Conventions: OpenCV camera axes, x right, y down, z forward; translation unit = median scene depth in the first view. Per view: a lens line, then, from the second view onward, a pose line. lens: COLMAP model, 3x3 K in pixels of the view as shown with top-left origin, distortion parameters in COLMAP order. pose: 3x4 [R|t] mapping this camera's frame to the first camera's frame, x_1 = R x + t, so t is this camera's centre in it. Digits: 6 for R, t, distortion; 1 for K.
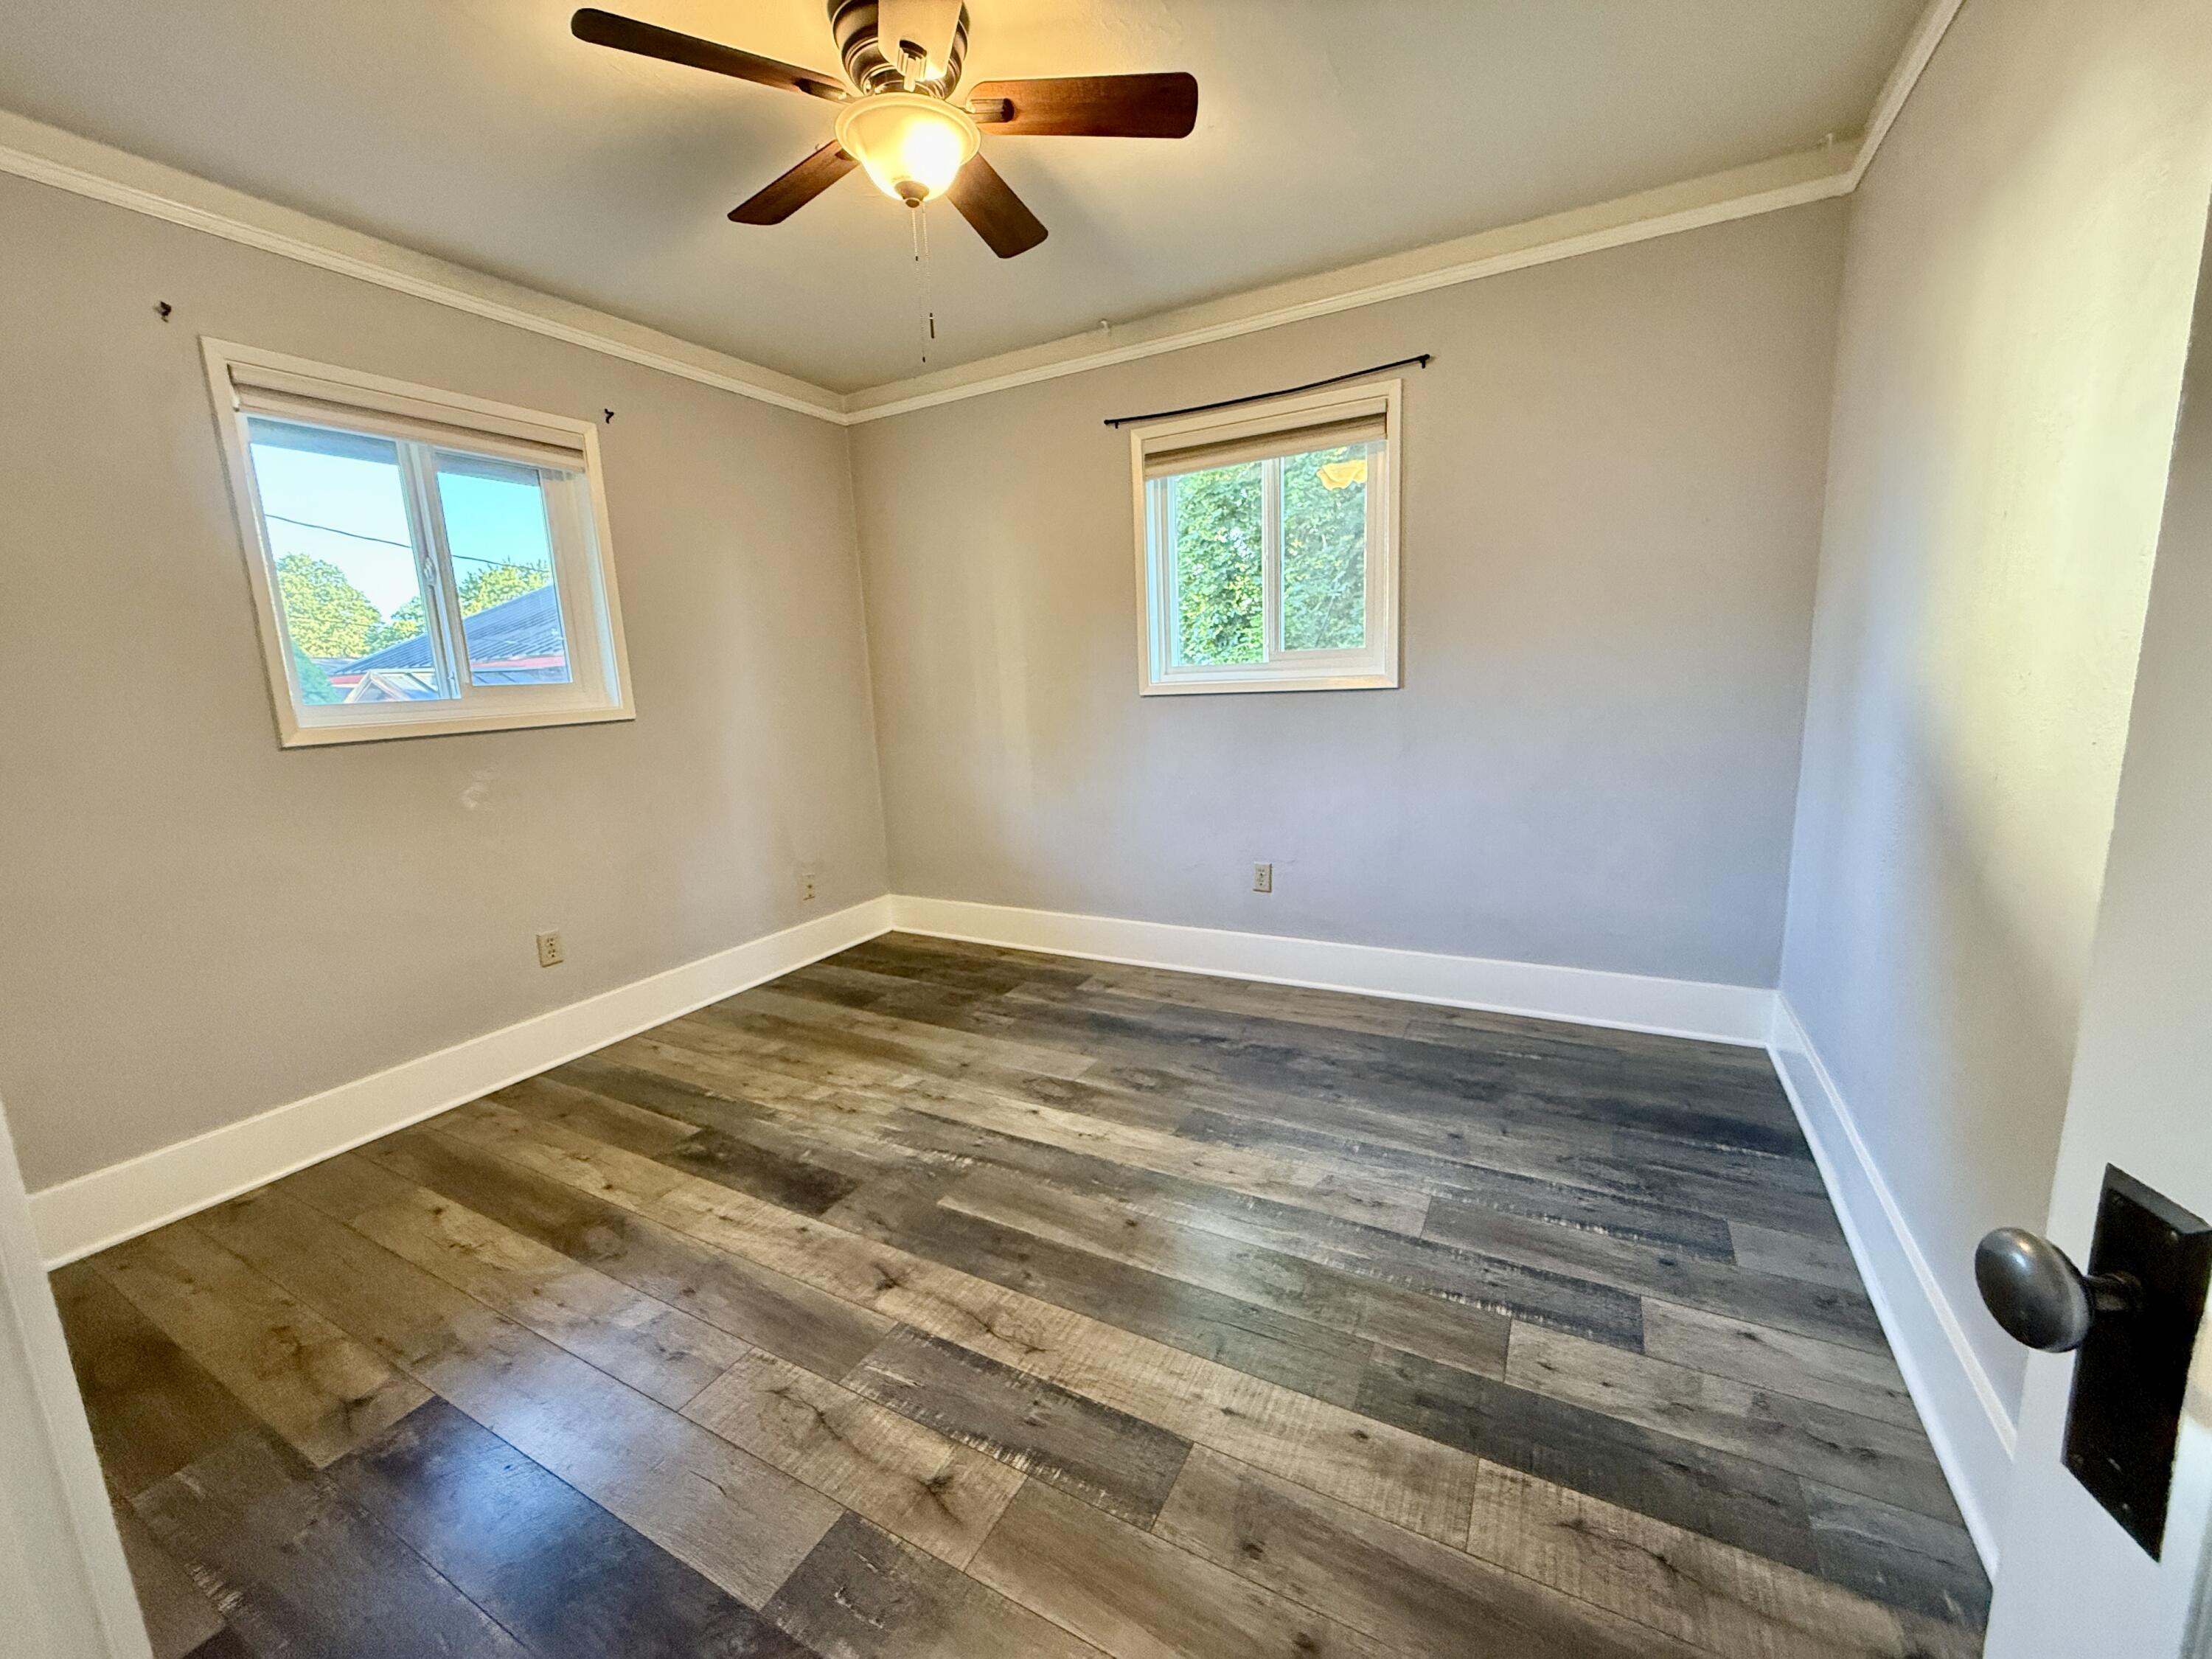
lens RADIAL K [[879.4, 0, 1102.4], [0, 879.4, 825.4], [0, 0, 1]] dist [-0.001620, -0.000085]
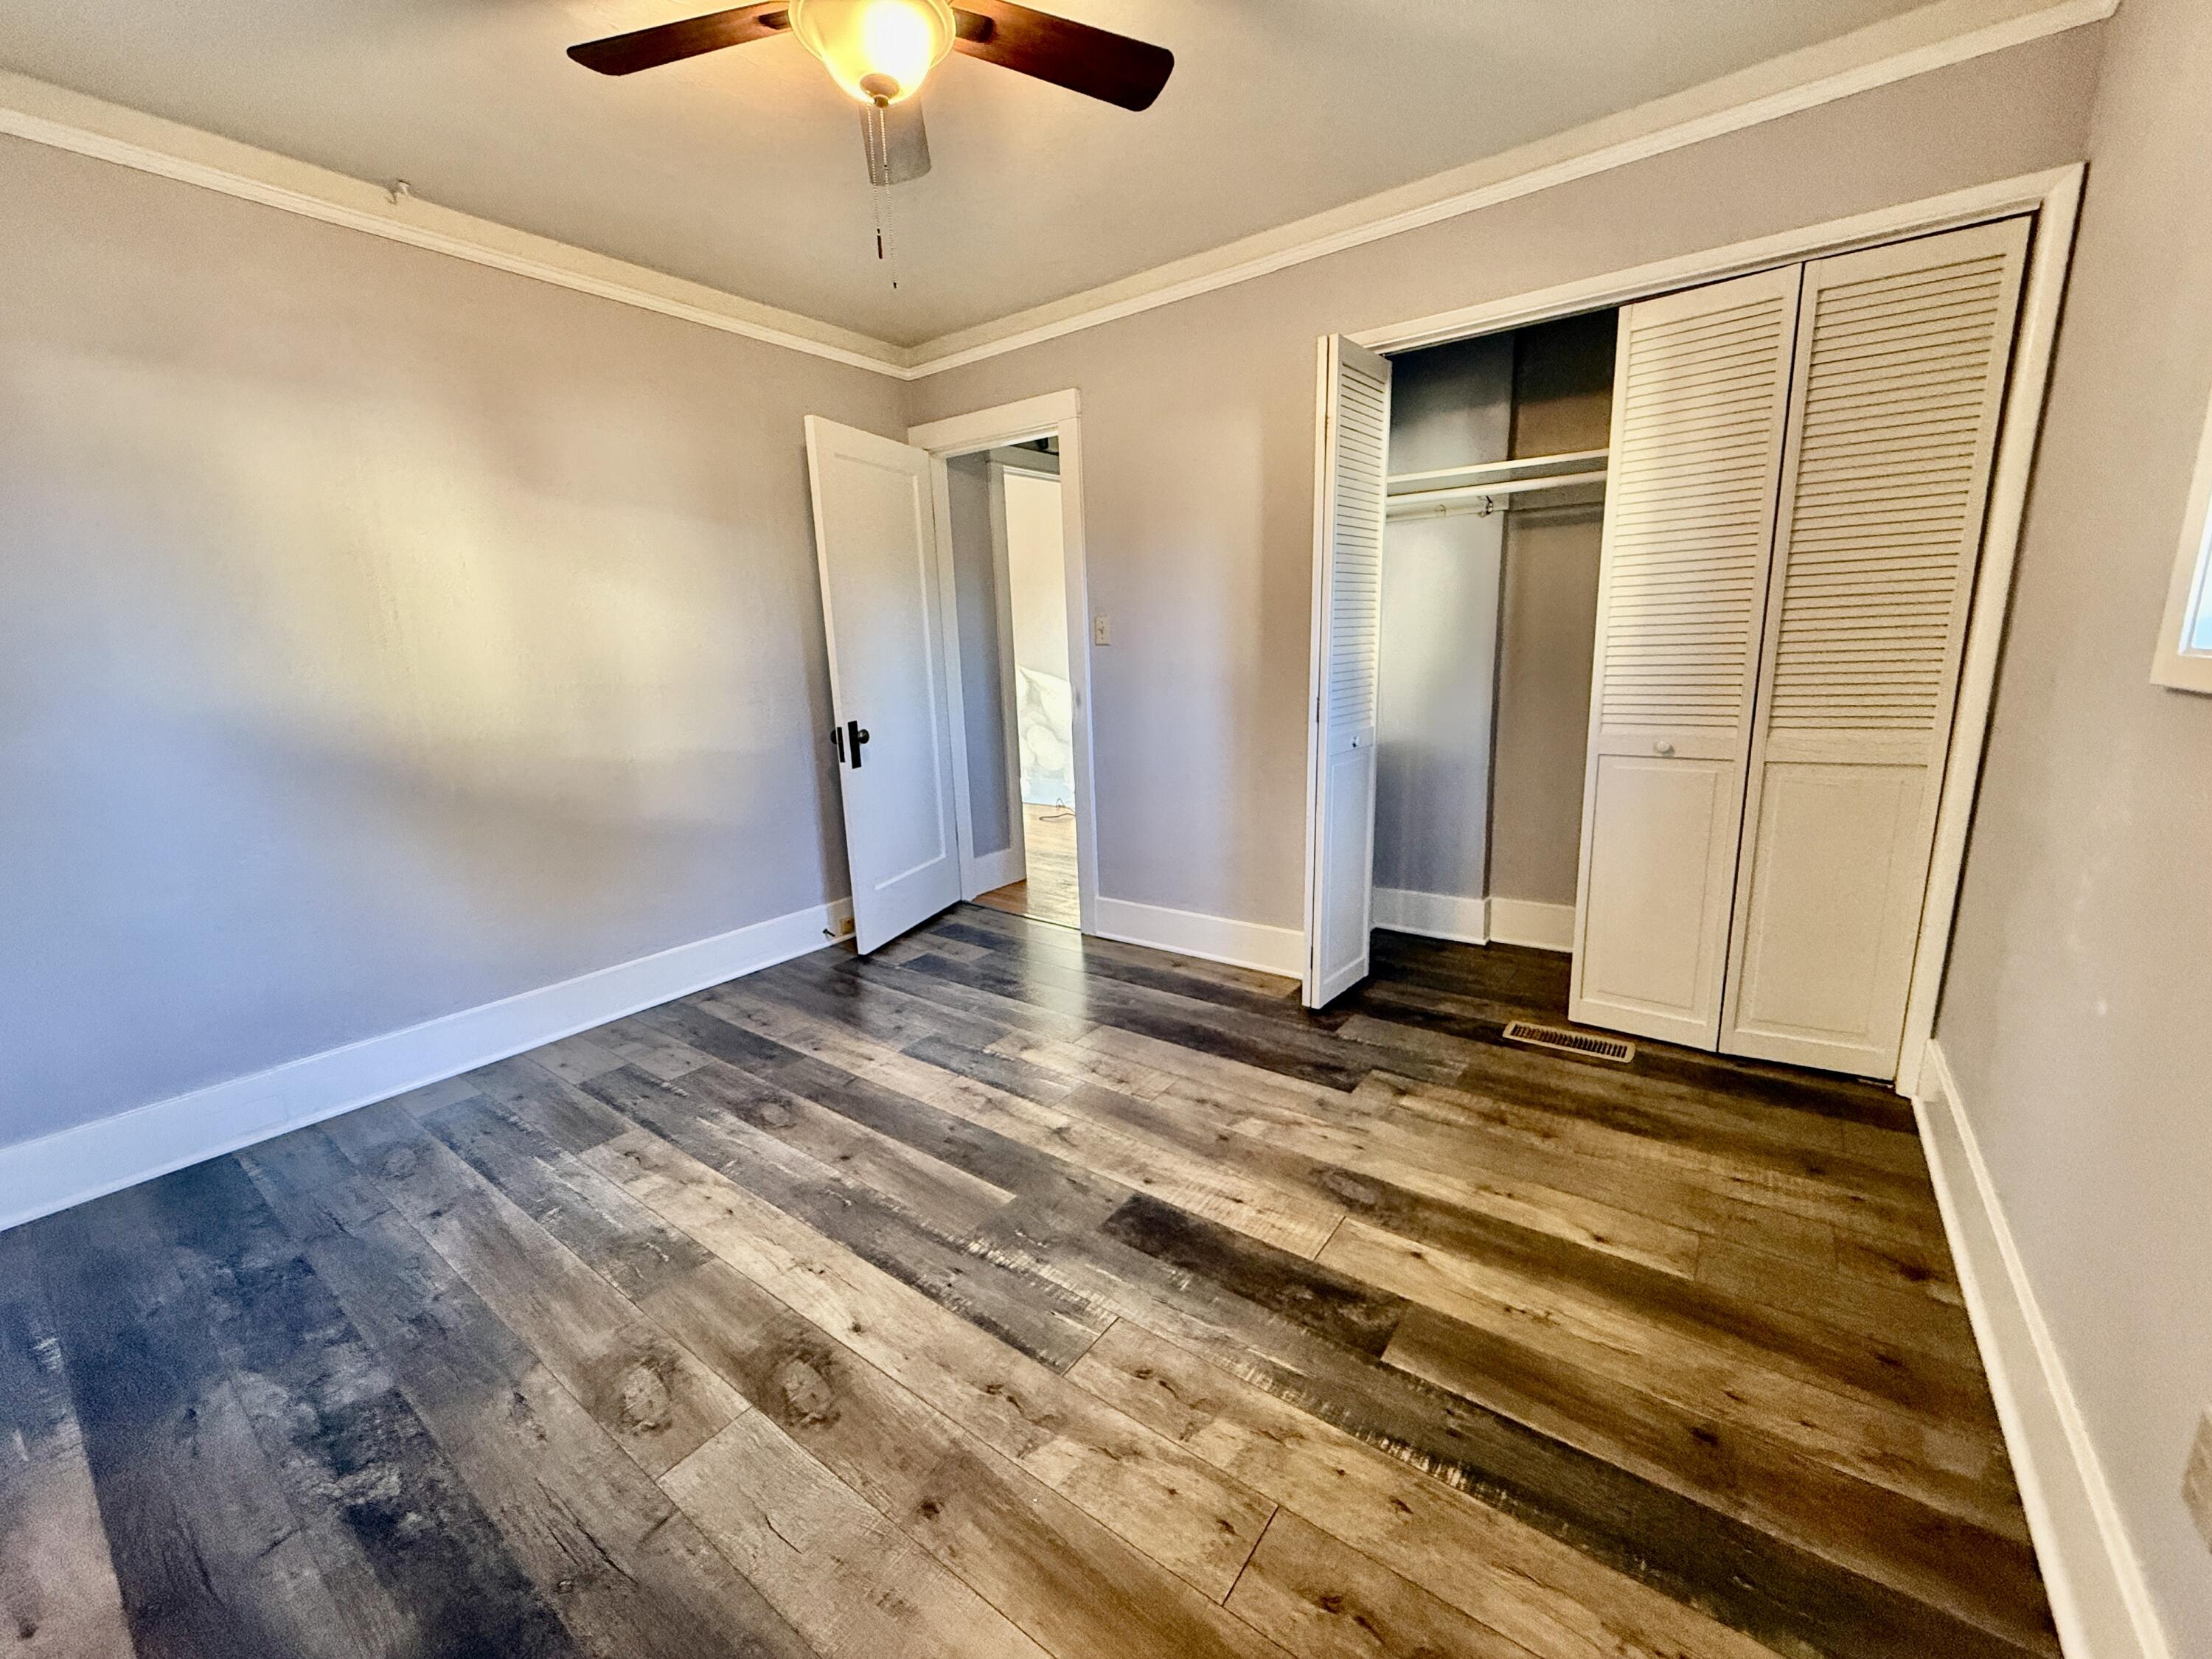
lens RADIAL K [[879.4, 0, 1102.4], [0, 879.4, 825.4], [0, 0, 1]] dist [-0.001620, -0.000085]
pose [[-0.987139, 0.047287, 0.152709, -0.425792], [0.101064, 0.924734, 0.366950, -0.271816], [-0.123863, 0.377664, -0.917621, 1.637554]]
